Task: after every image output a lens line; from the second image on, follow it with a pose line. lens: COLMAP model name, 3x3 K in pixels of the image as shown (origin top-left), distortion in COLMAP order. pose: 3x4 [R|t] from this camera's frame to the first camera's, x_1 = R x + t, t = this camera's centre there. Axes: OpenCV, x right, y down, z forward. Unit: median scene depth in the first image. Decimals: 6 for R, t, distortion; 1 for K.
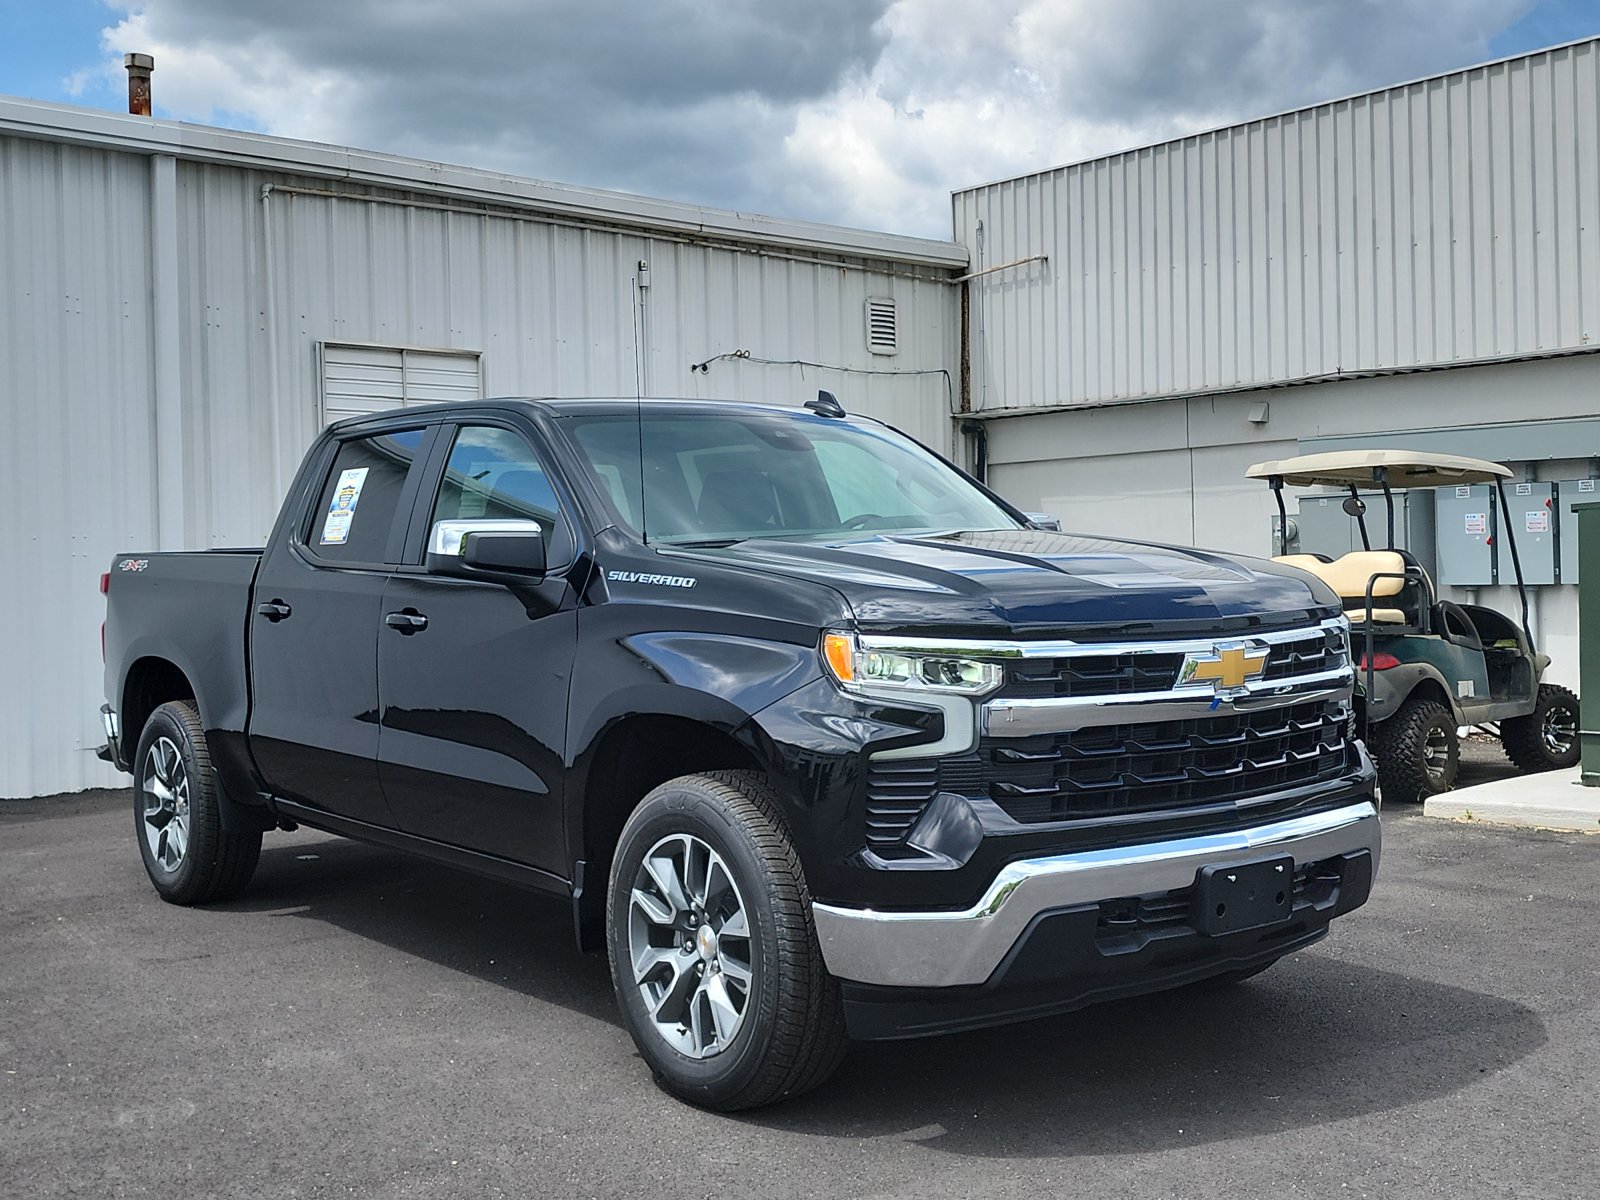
lens RADIAL K [[1779.1, 0, 804.5], [0, 1779.1, 595.0], [0, 0, 1]] dist [0.128603, -0.265711]
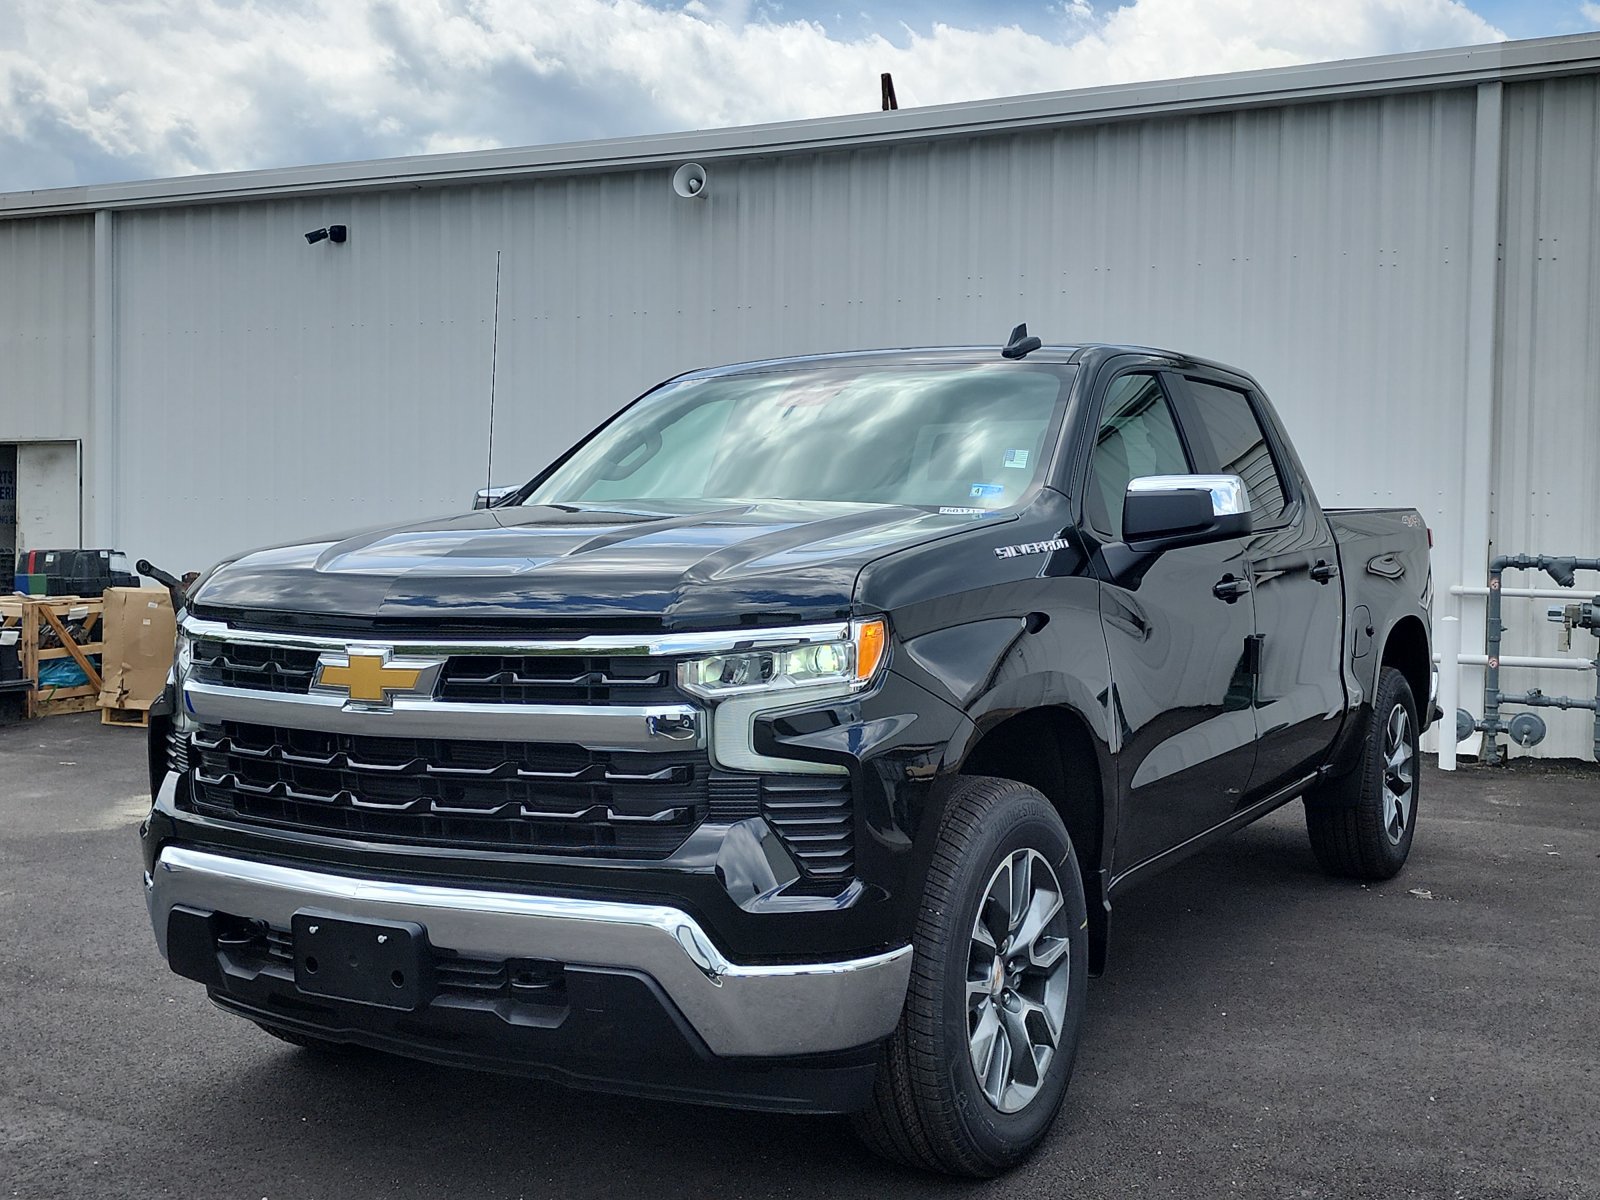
lens RADIAL K [[1779.1, 0, 804.5], [0, 1779.1, 595.0], [0, 0, 1]] dist [0.128603, -0.265711]
pose [[0.426837, 0.056431, -0.902566, 0.715601], [-0.029807, 0.998387, 0.048326, -0.027622], [0.903837, 0.006275, 0.427831, 0.572511]]
